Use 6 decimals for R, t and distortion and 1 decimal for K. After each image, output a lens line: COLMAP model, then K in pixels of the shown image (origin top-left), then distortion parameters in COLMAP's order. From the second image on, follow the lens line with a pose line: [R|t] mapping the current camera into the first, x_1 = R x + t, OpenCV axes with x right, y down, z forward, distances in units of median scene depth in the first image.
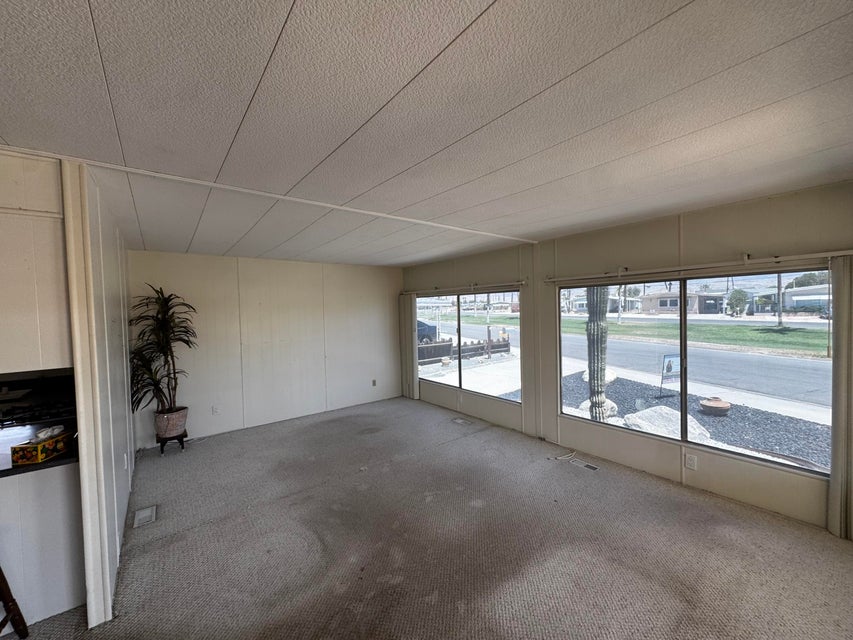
lens RADIAL K [[341.9, 0, 426.7], [0, 341.9, 320.9], [0, 0, 1]] dist [-0.000232, -0.000048]
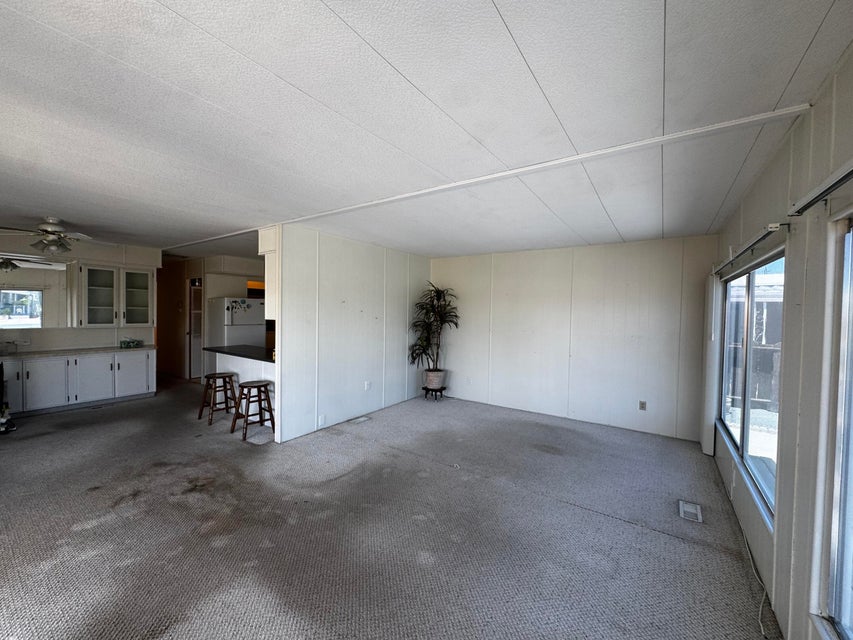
lens RADIAL K [[341.9, 0, 426.7], [0, 341.9, 320.9], [0, 0, 1]] dist [-0.000232, -0.000048]
pose [[0.296580, 0.056335, -0.953345, 0.612284], [-0.051454, 0.997751, 0.042952, -0.001366], [0.953621, 0.036315, 0.298812, 0.576902]]
